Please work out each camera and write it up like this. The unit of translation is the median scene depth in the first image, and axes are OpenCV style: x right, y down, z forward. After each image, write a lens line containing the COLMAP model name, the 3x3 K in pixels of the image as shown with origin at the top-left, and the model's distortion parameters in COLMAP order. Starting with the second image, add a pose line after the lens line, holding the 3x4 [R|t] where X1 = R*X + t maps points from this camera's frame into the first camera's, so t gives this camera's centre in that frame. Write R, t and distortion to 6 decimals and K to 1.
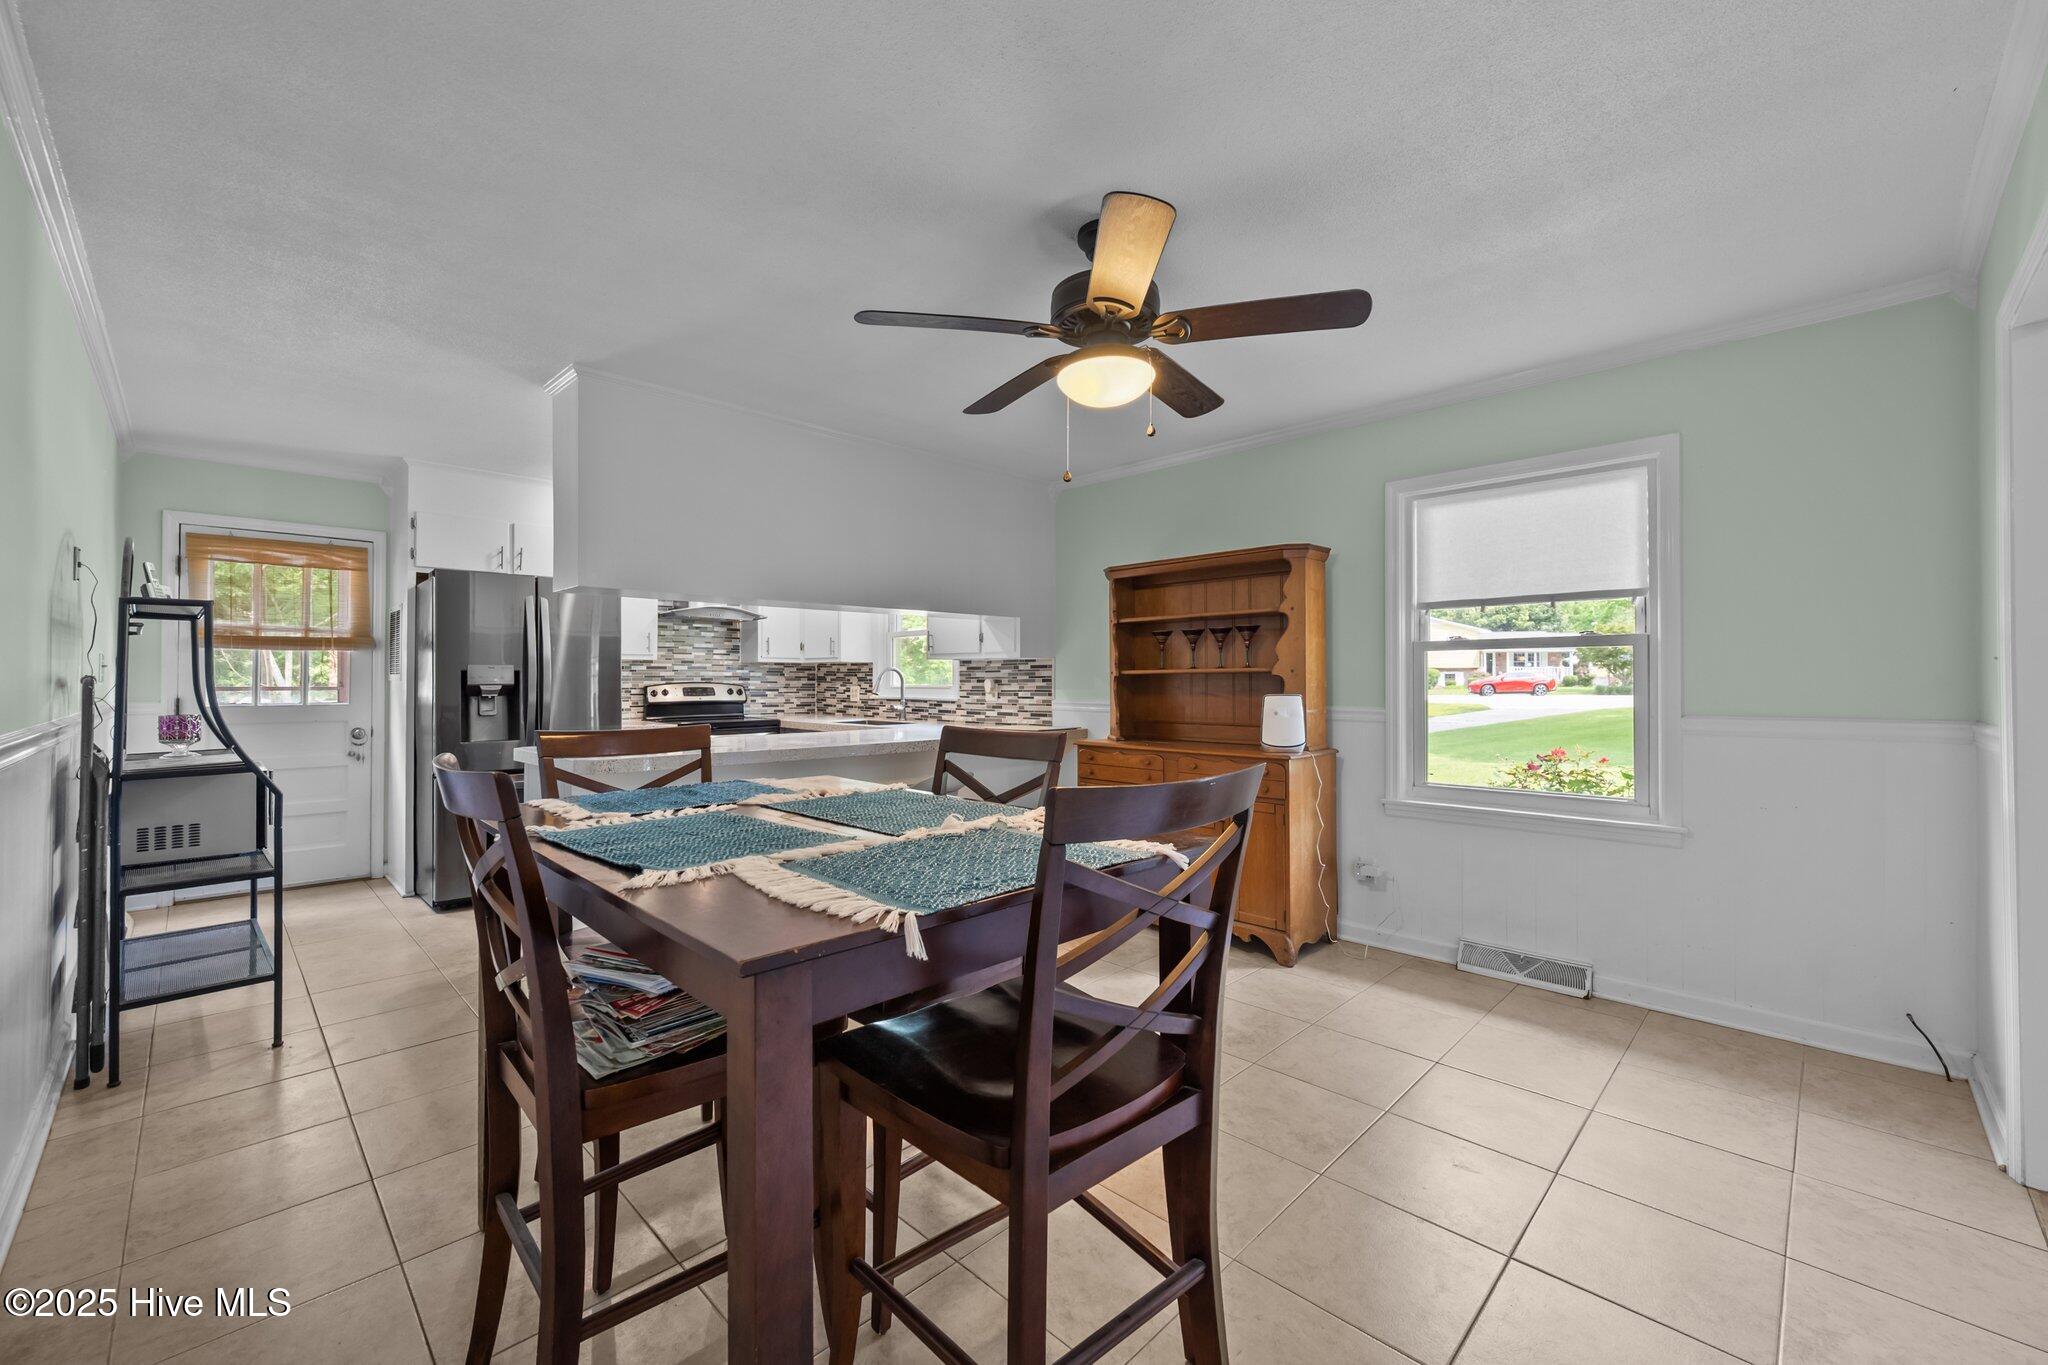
lens RADIAL K [[816.7, 0, 1022.1], [0, 816.7, 672.7], [0, 0, 1]] dist [0.000028, 0.000013]
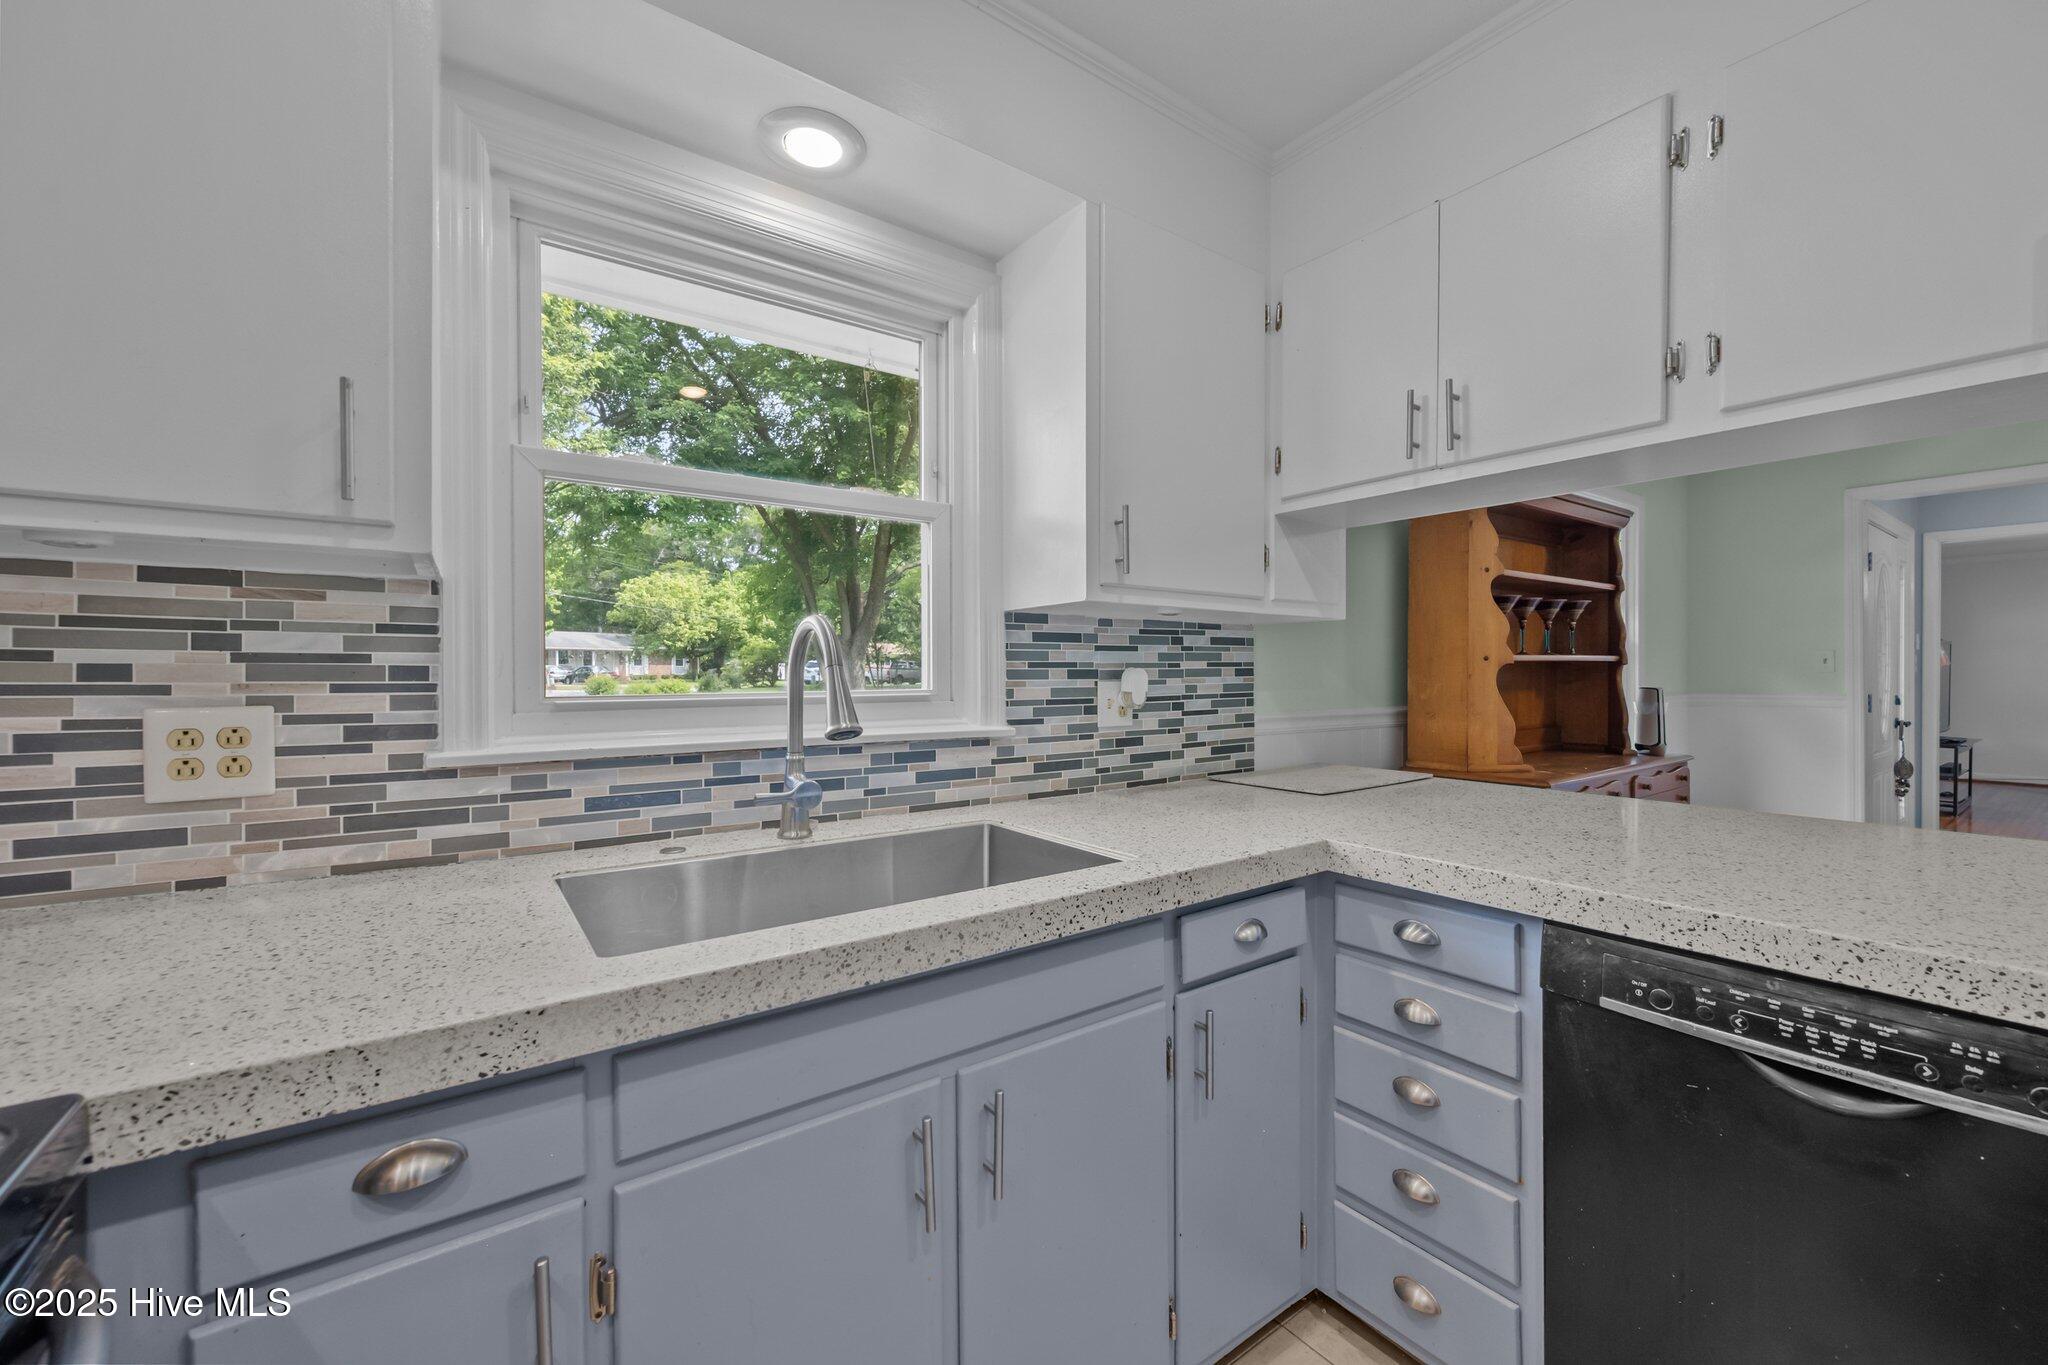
lens RADIAL K [[812.5, 0, 1040.5], [0, 812.5, 681.4], [0, 0, 1]] dist [-0.000384, 0.000050]
pose [[0.147769, -0.007675, 0.988992, -0.411532], [-0.004696, 0.999953, 0.008462, 0.010757], [-0.989011, -0.005895, 0.147726, 0.981366]]
